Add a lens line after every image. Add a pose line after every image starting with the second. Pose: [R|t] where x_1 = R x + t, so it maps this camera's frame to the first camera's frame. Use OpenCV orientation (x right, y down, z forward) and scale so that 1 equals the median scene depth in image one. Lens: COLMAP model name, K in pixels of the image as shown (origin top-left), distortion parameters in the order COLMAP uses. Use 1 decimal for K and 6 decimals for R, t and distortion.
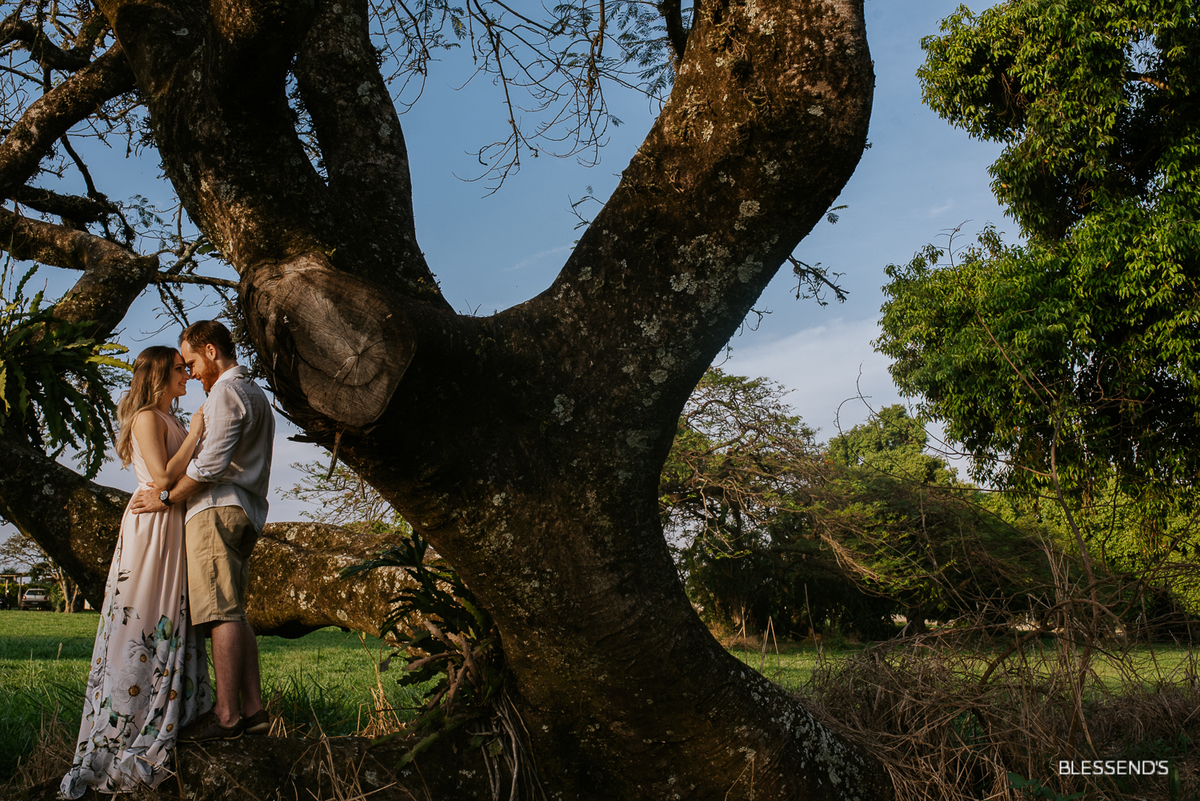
lens RADIAL K [[1150.0, 0, 597.4], [0, 1150.0, 412.8], [0, 0, 1]] dist [-0.062811, 0.090417]
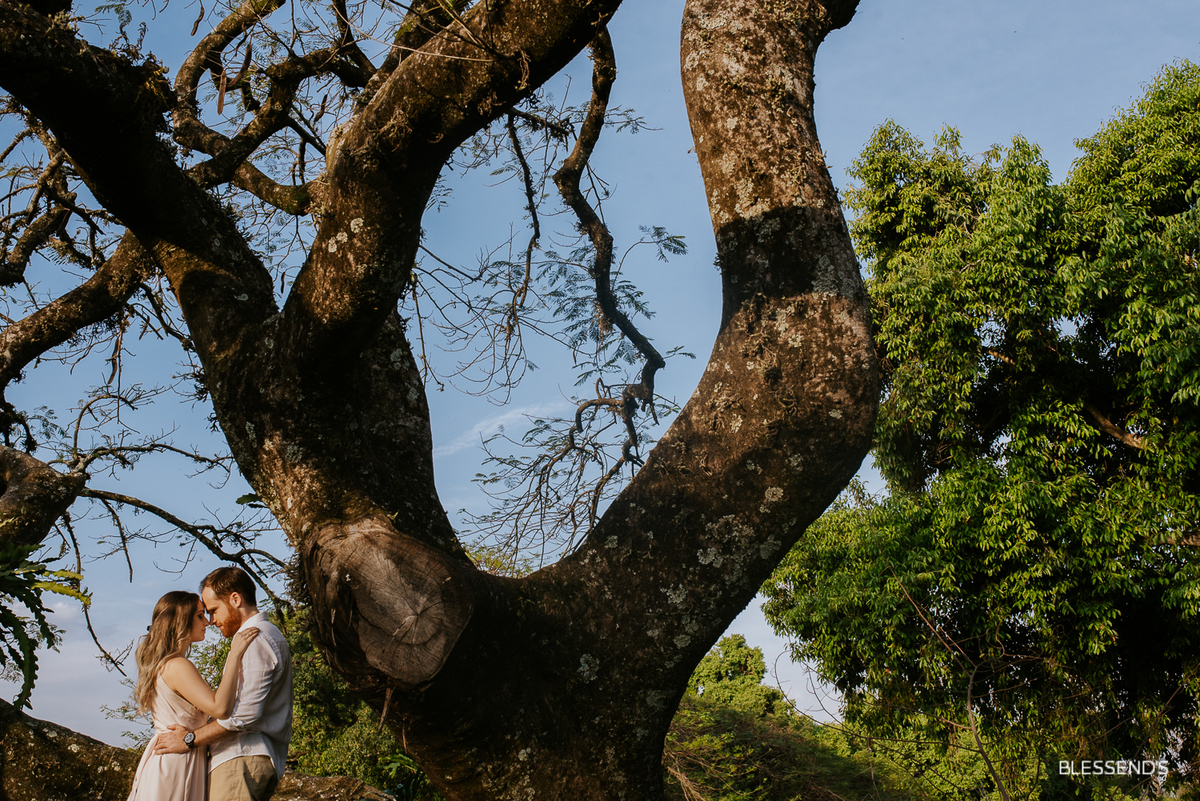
lens RADIAL K [[1150.0, 0, 597.4], [0, 1150.0, 412.8], [0, 0, 1]] dist [-0.062811, 0.090417]
pose [[0.988909, 0.057378, 0.136995, -0.161675], [-0.030432, 0.981073, -0.191233, -0.029126], [-0.145374, 0.184943, 0.971937, -0.070317]]
